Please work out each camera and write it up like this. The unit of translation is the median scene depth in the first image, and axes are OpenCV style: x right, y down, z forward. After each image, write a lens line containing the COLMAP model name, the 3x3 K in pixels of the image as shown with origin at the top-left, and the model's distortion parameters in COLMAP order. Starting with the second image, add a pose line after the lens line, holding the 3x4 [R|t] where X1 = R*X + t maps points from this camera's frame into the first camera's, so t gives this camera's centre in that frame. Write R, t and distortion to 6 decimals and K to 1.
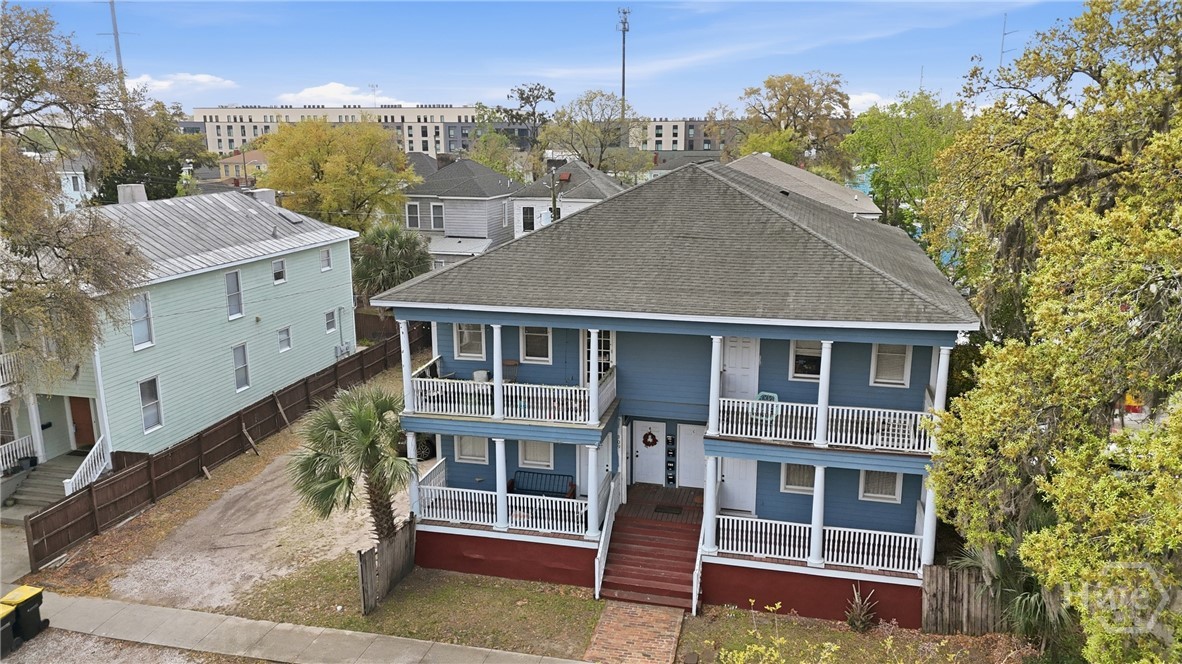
lens RADIAL K [[863.9, 0, 591.0], [0, 863.9, 332.0], [0, 0, 1]] dist [0.086561, -0.072427]
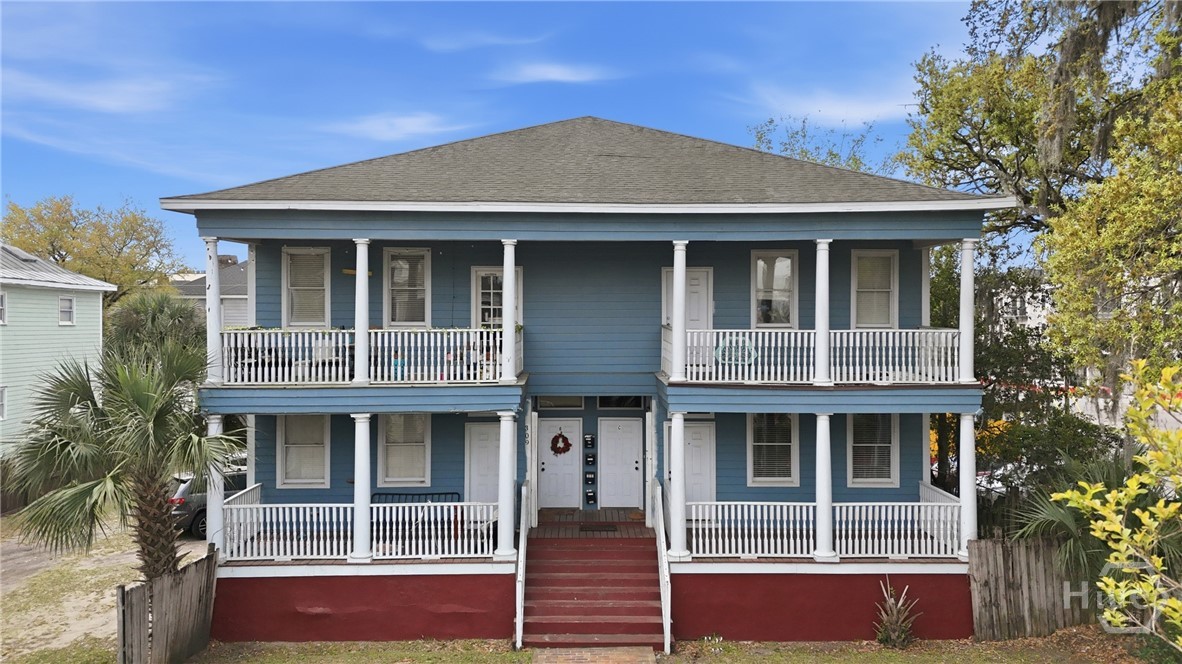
lens RADIAL K [[863.9, 0, 591.0], [0, 863.9, 332.0], [0, 0, 1]] dist [0.086561, -0.072427]
pose [[0.968134, 0.002459, 0.250422, -0.104827], [0.053035, 0.975259, -0.214610, 0.217808], [-0.244754, 0.221052, 0.944051, 0.315007]]
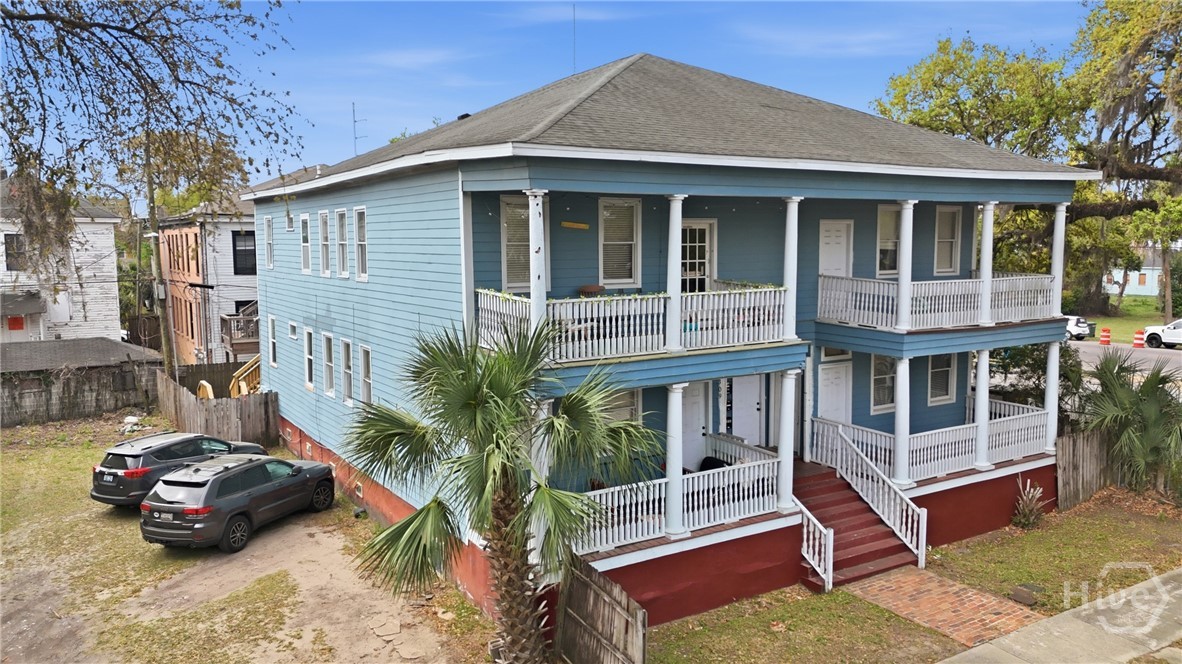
lens RADIAL K [[834.7, 0, 565.5], [0, 834.7, 337.9], [0, 0, 1]] dist [0.043336, -0.001475]
pose [[0.717913, -0.073839, 0.692206, -0.589844], [0.174012, 0.981826, -0.075741, 0.123889], [-0.674033, 0.174828, 0.717715, 0.625705]]
